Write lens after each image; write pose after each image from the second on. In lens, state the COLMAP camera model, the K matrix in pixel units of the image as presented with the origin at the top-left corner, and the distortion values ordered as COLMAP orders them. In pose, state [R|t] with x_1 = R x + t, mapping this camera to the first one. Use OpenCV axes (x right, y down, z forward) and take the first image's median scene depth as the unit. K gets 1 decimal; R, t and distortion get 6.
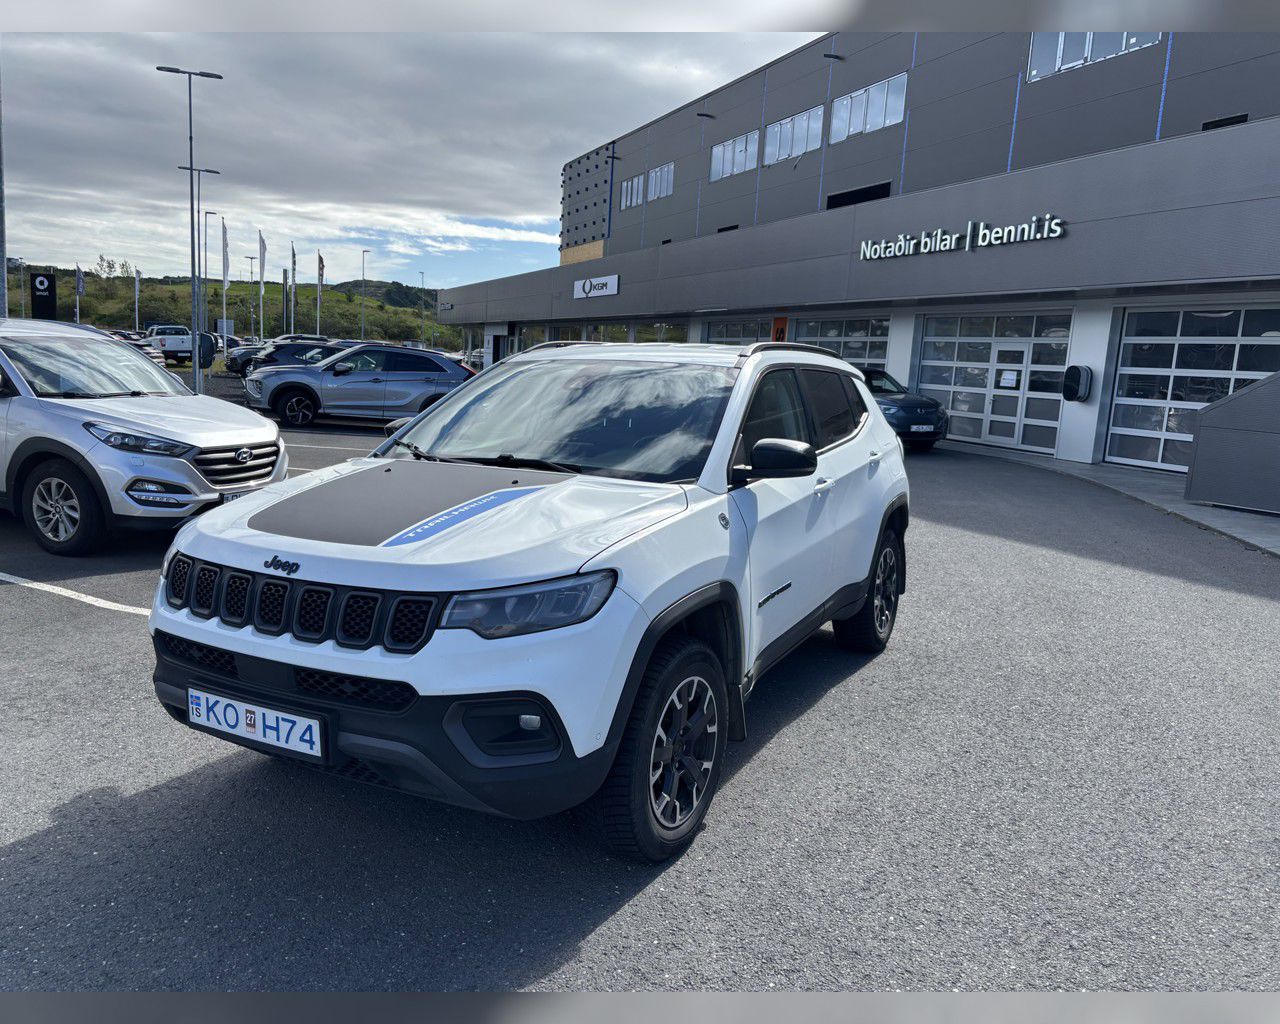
lens RADIAL K [[974.4, 0, 635.3], [0, 974.4, 517.3], [0, 0, 1]] dist [0.036586, -0.042685]
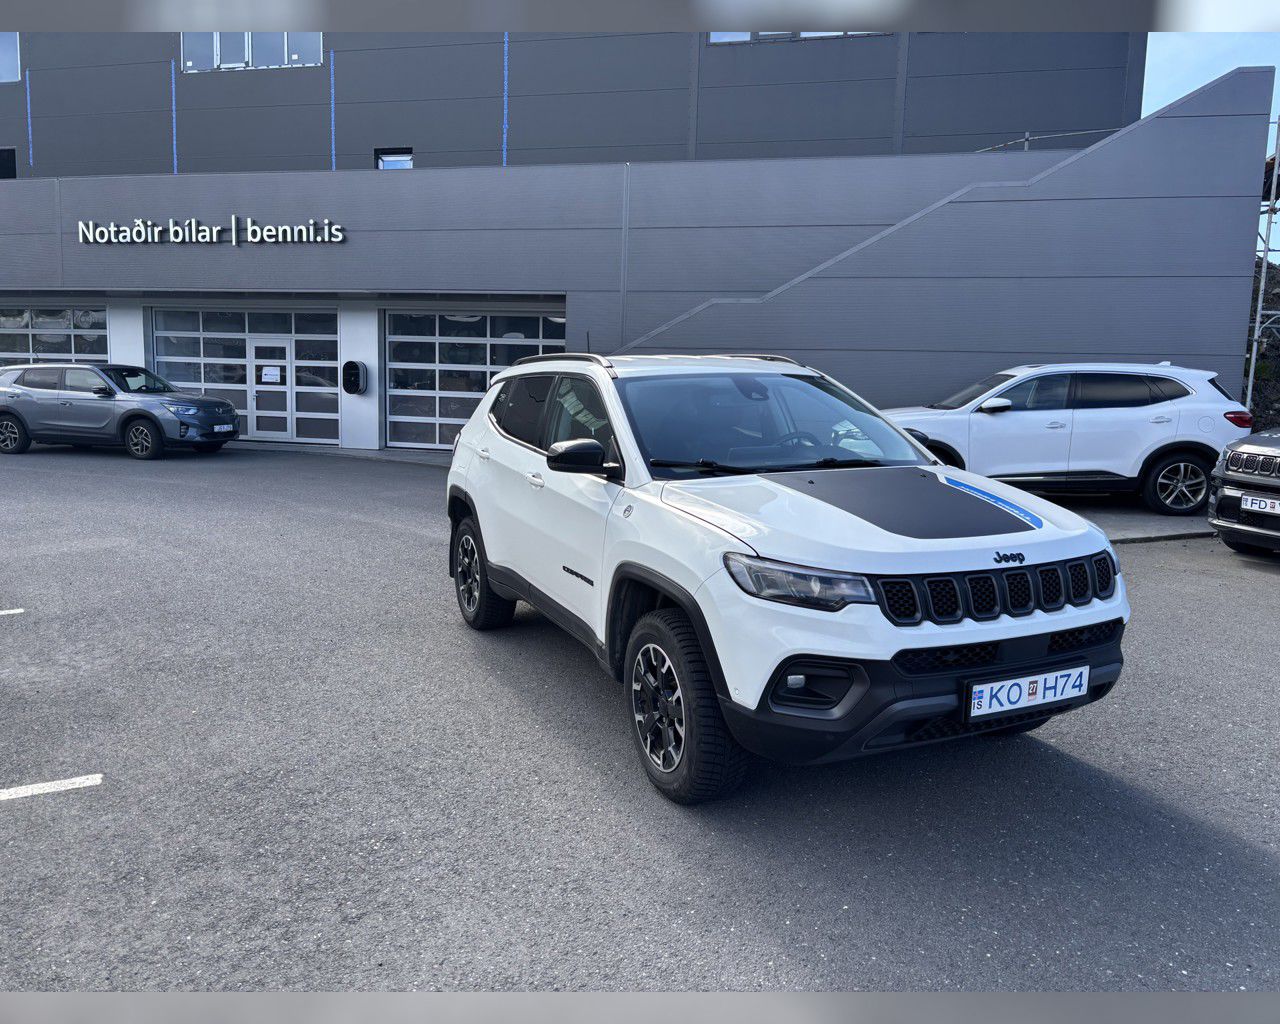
lens RADIAL K [[974.4, 0, 647.9], [0, 974.4, 511.4], [0, 0, 1]] dist [0.036586, -0.042685]
pose [[0.591180, -0.135322, 0.795106, -0.228260], [0.132311, 0.988740, 0.069901, -0.021597], [-0.795613, 0.063877, 0.602428, 0.093075]]
